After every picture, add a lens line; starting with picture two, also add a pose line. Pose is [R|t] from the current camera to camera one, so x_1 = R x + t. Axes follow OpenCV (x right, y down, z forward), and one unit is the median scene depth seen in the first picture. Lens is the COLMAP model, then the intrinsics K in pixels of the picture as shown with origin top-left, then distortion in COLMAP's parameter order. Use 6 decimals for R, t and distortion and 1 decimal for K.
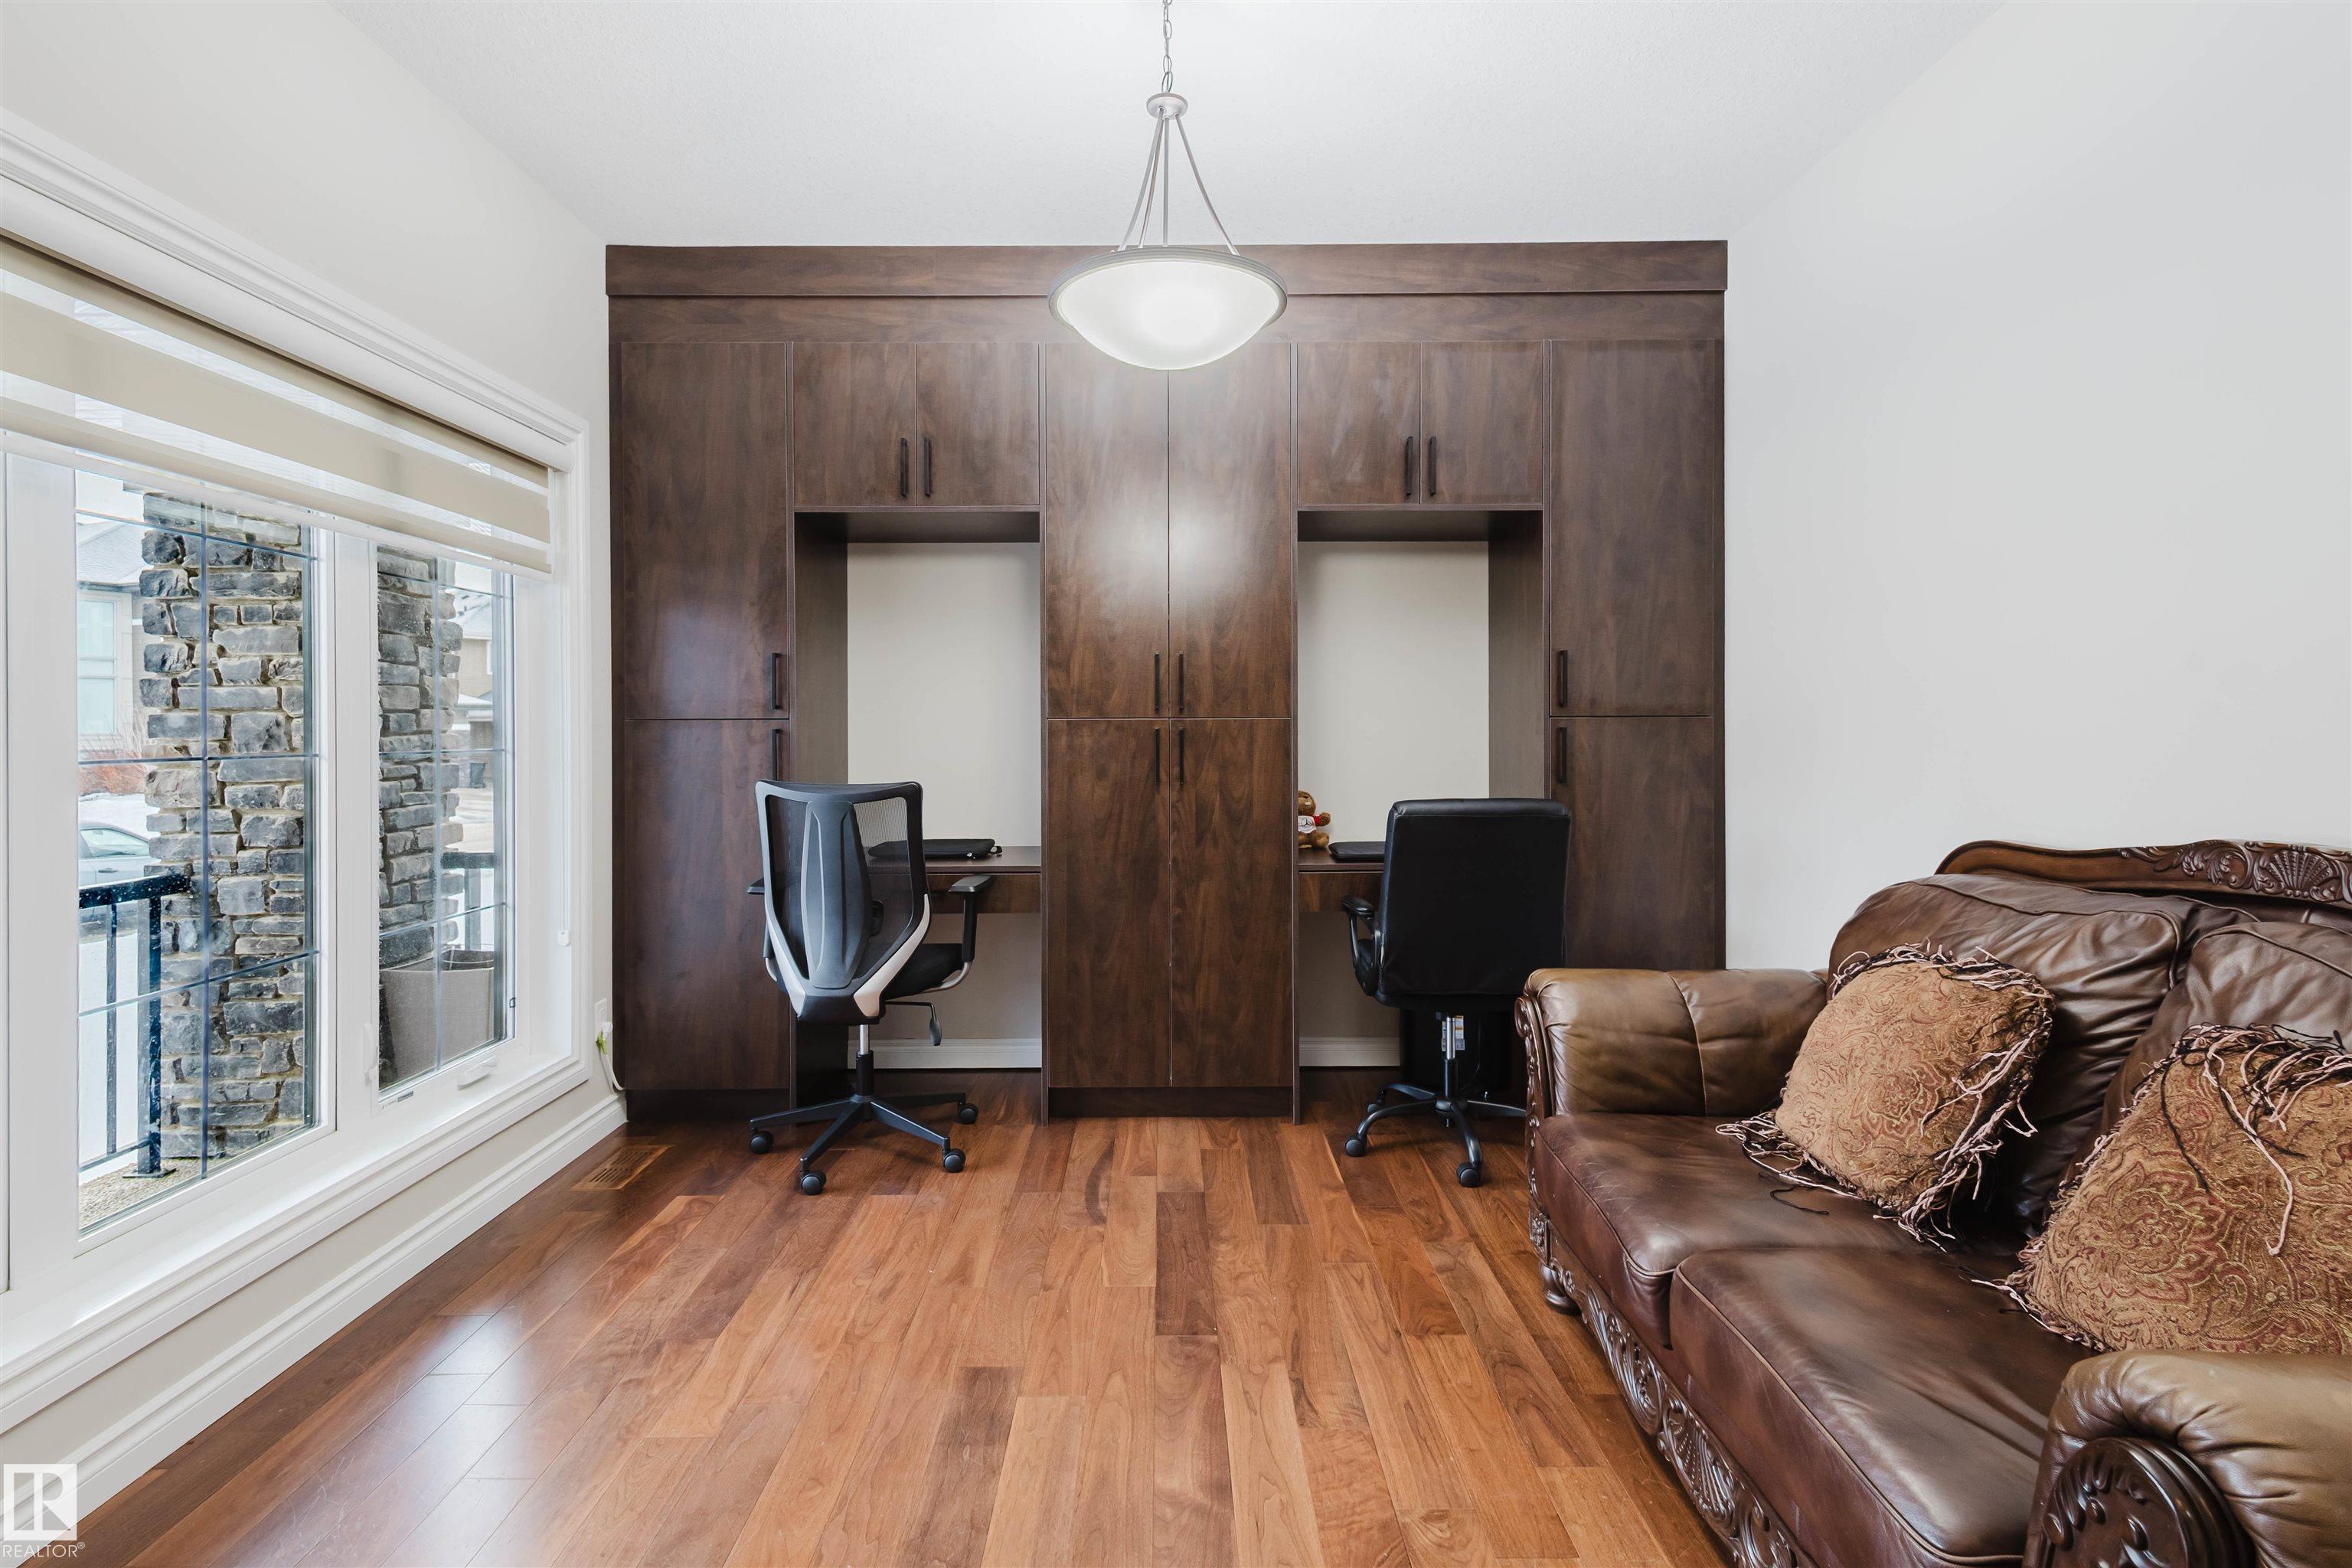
lens RADIAL K [[1121.4, 0, 1178.4], [0, 1121.4, 730.7], [0, 0, 1]] dist [0.014341, 0.000068]
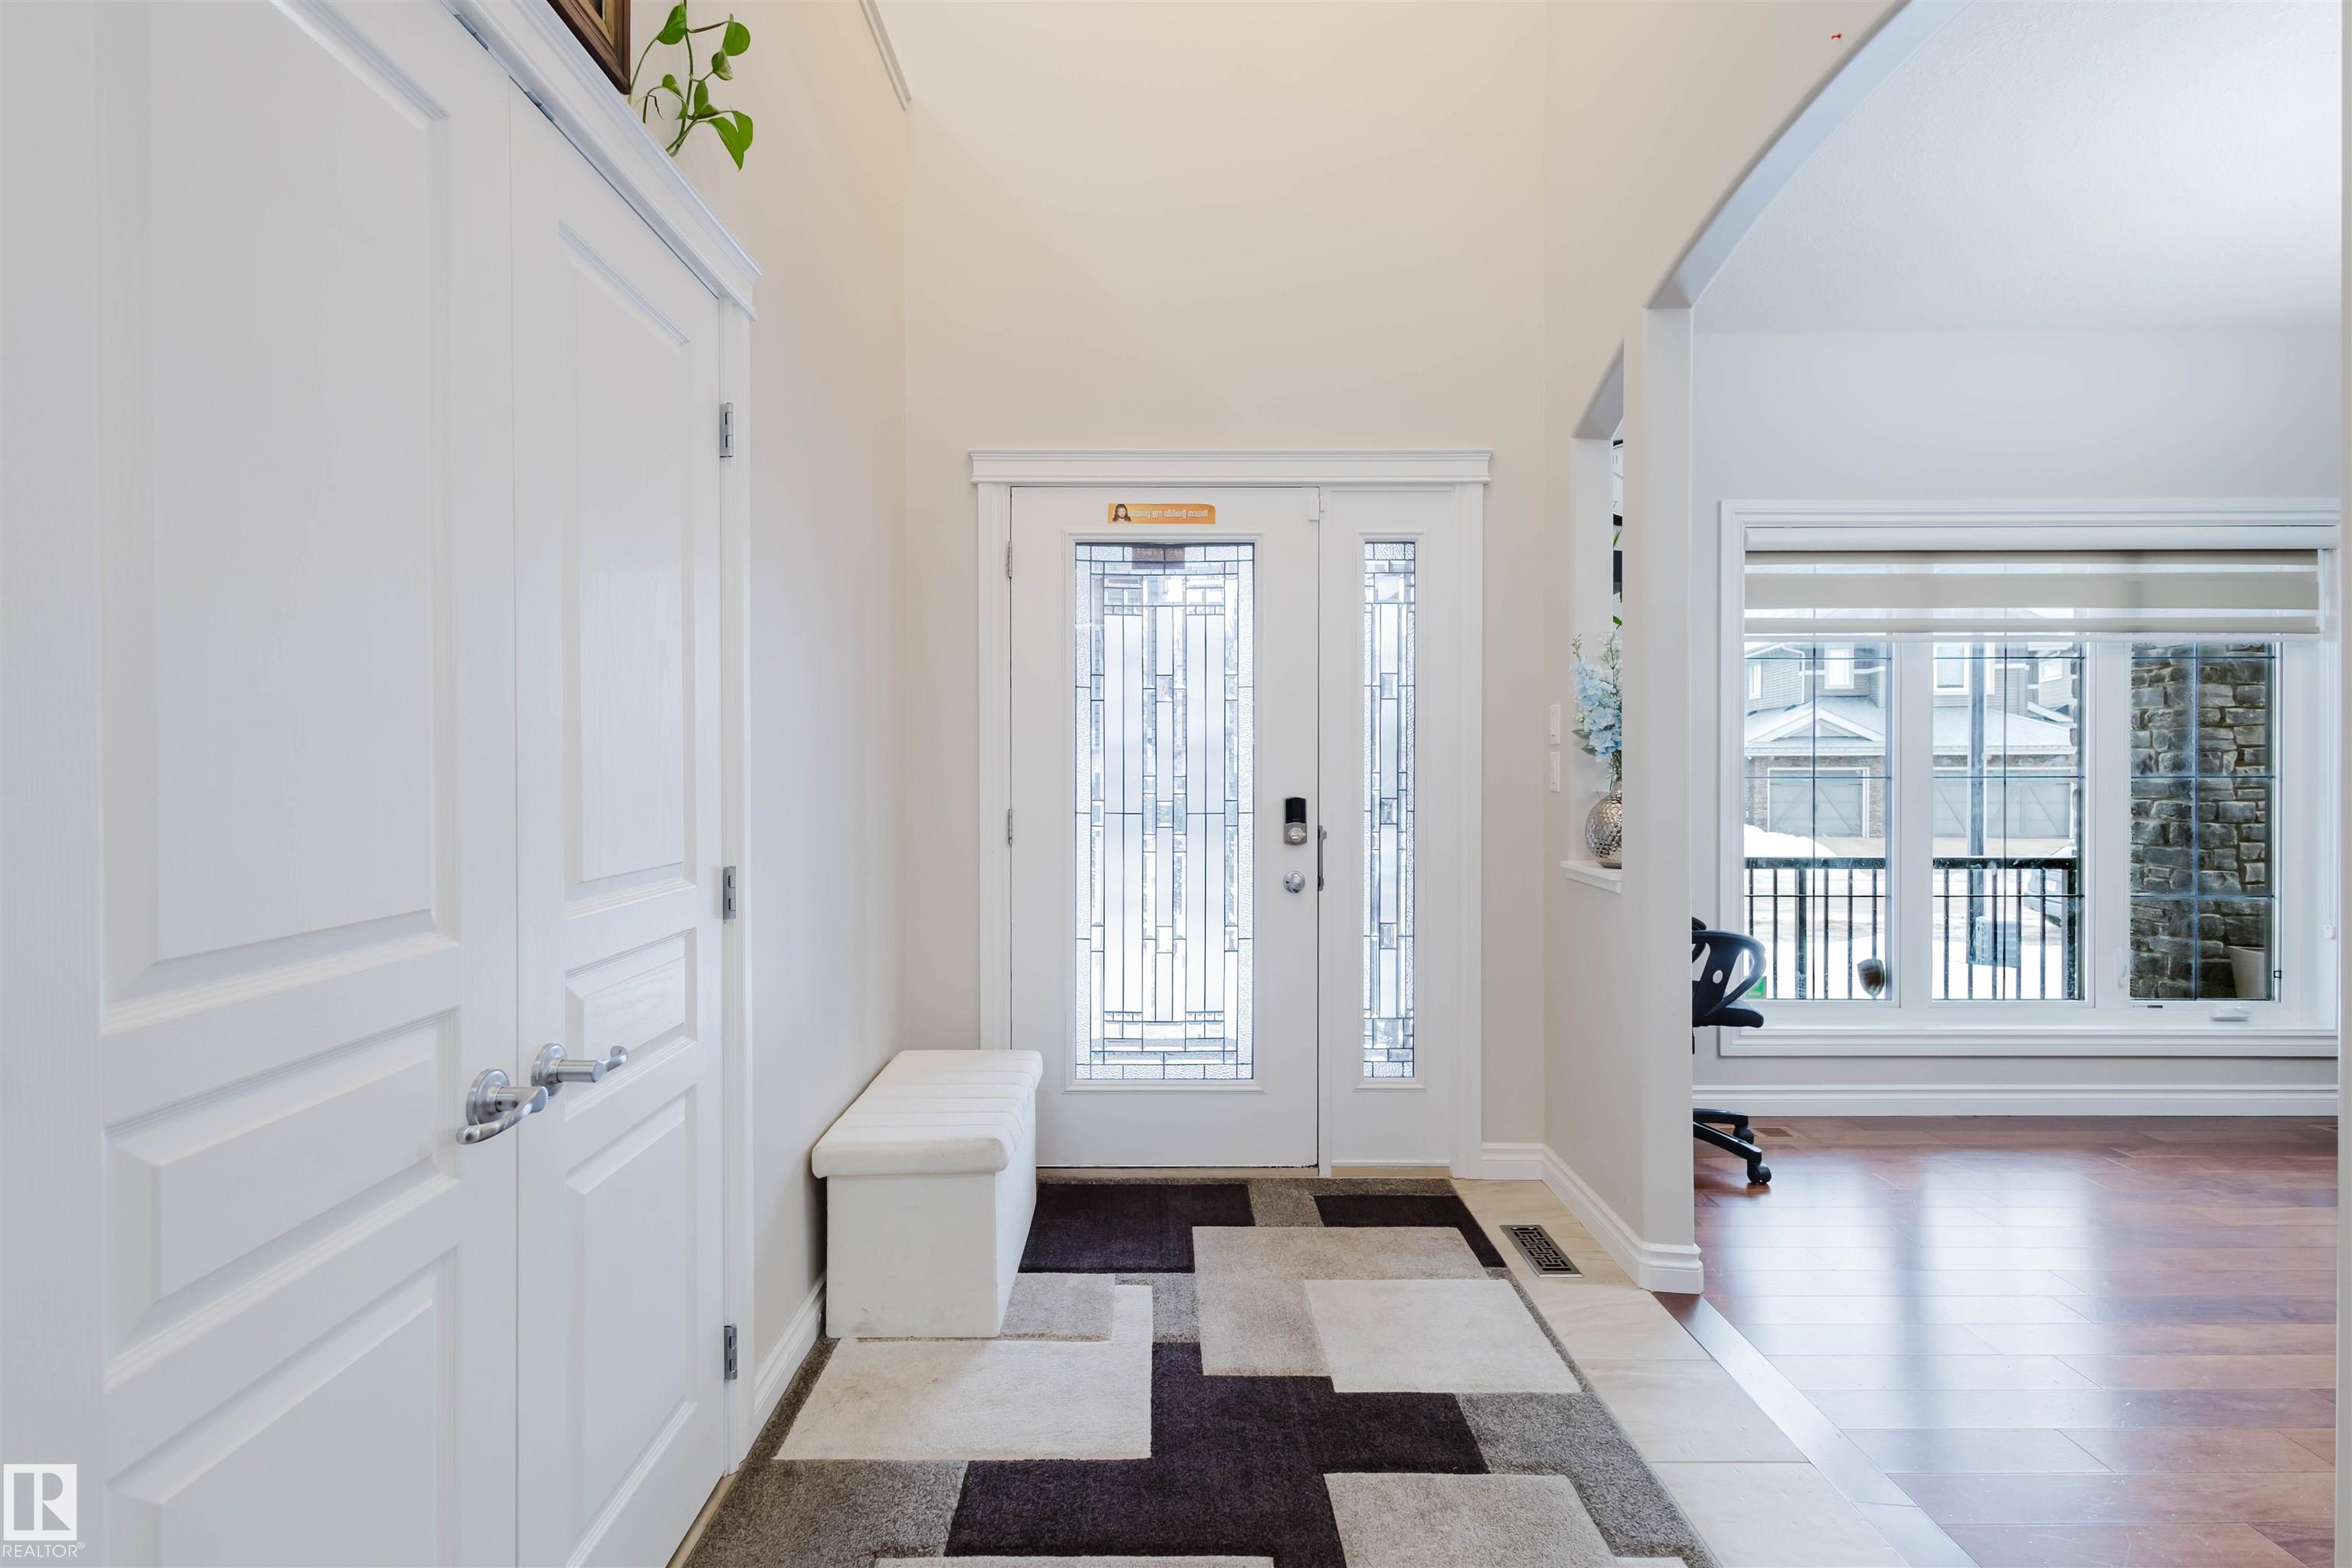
lens RADIAL K [[1077.1, 0, 1176.0], [0, 1077.1, 784.0], [0, 0, 1]] dist [0.009663, -0.000738]
pose [[0.013632, 0.020264, -0.999702, 0.571661], [0.001915, 0.999792, 0.020292, -0.002188], [0.999905, -0.002192, 0.013590, -0.245528]]
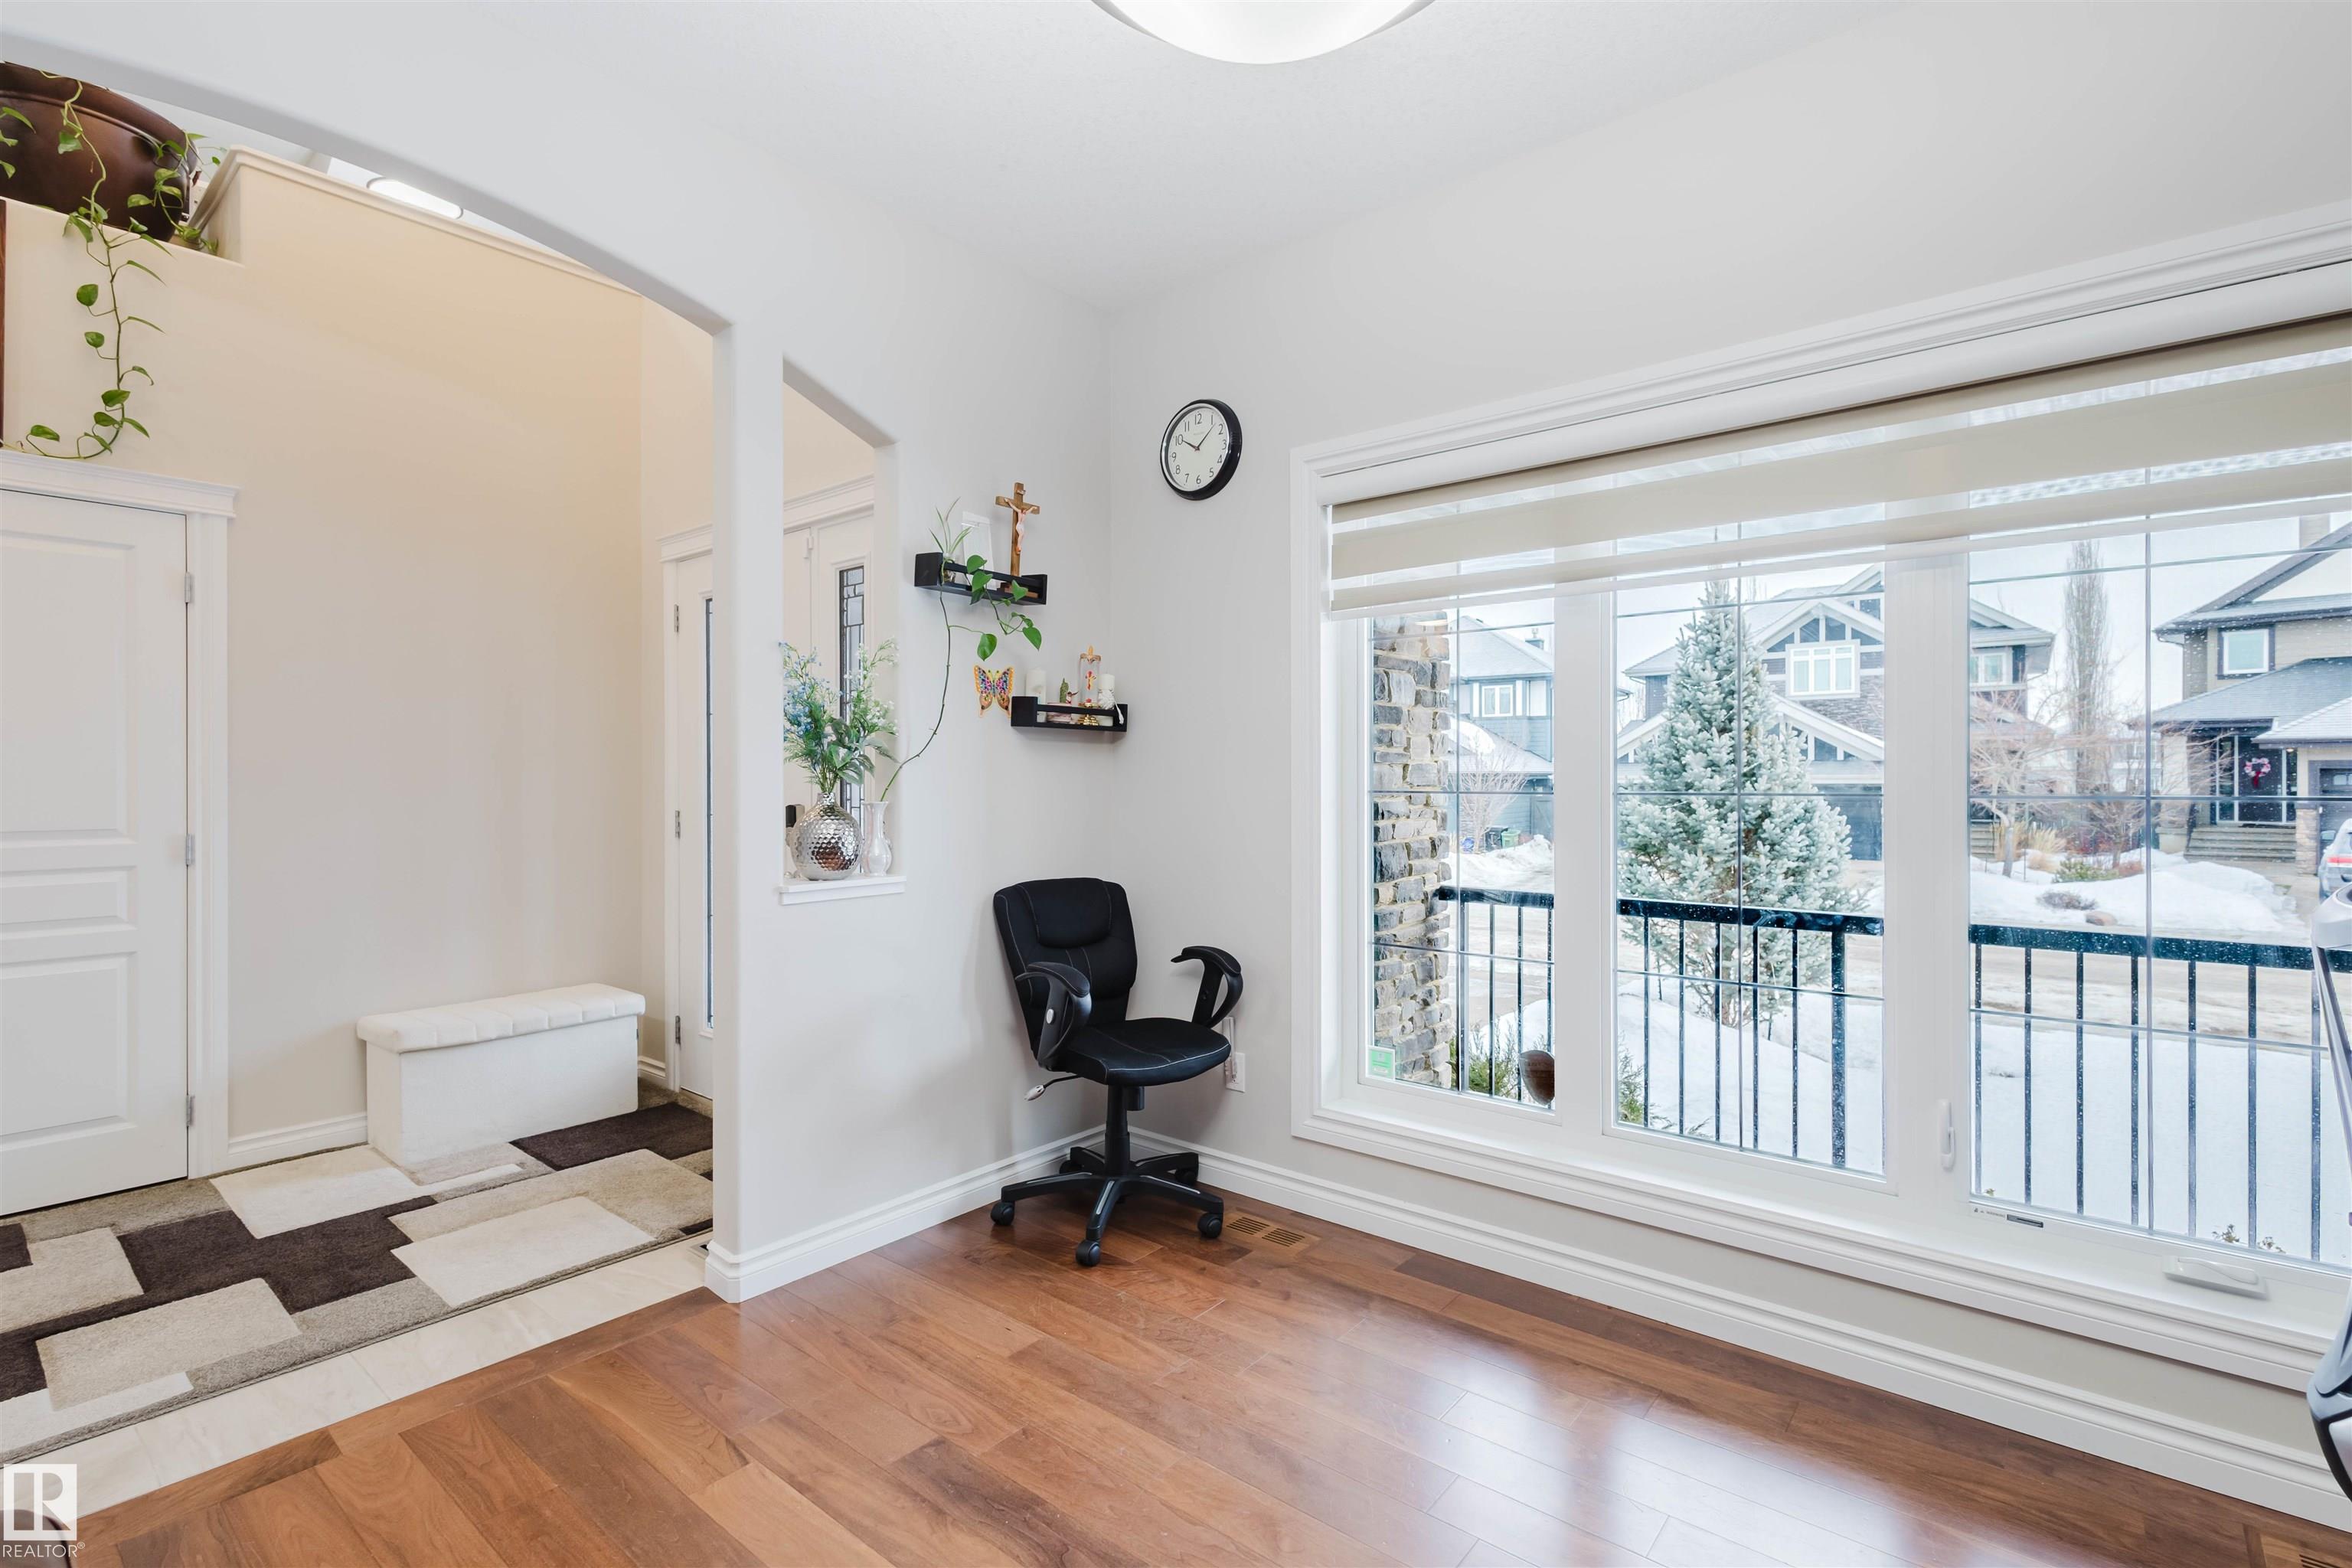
lens RADIAL K [[1082.2, 0, 1175.0], [0, 1082.2, 778.7], [0, 0, 1]] dist [0.012727, -0.001534]
pose [[-0.640121, 0.000063, -0.768274, 0.239085], [0.000601, 1.000000, -0.000418, 0.002934], [0.768274, -0.000730, -0.640121, 0.762251]]
